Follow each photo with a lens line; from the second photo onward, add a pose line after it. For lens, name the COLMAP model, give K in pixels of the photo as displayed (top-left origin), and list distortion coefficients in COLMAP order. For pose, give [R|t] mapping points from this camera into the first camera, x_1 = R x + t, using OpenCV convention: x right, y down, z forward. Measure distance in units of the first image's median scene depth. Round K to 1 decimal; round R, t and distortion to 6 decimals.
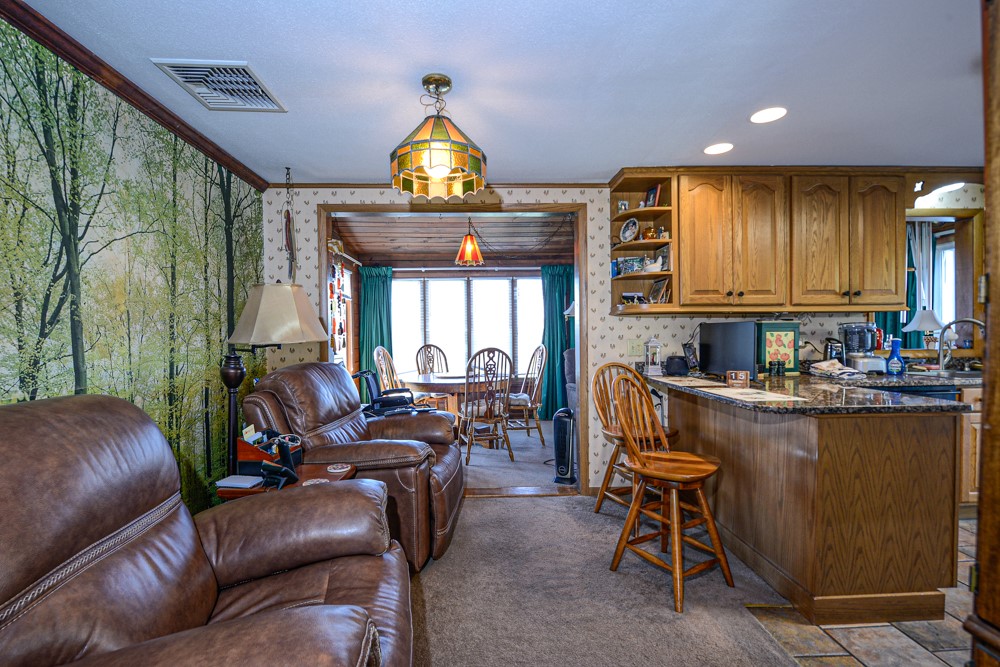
lens RADIAL K [[441.0, 0, 483.2], [0, 441.0, 335.0], [0, 0, 1]] dist [-0.002715, -0.000482]
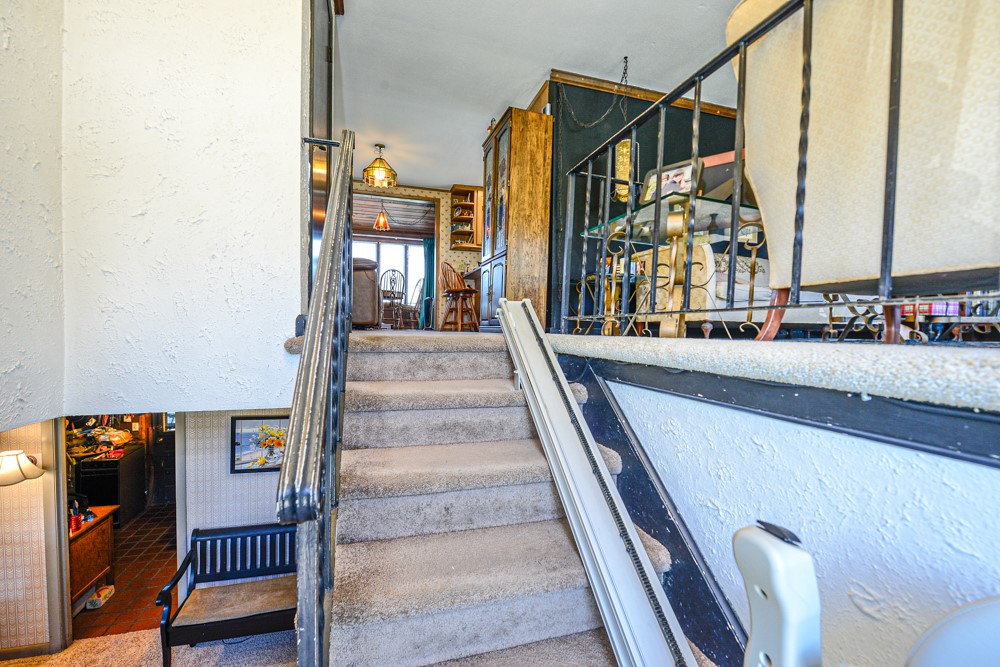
lens RADIAL K [[407.9, 0, 480.6], [0, 407.9, 335.5], [0, 0, 1]] dist [-0.000522, -0.000167]
pose [[0.968986, 0.023456, 0.246001, -0.097508], [-0.023817, 0.999715, -0.001508, 0.668362], [-0.245966, -0.004397, 0.969268, -1.794011]]
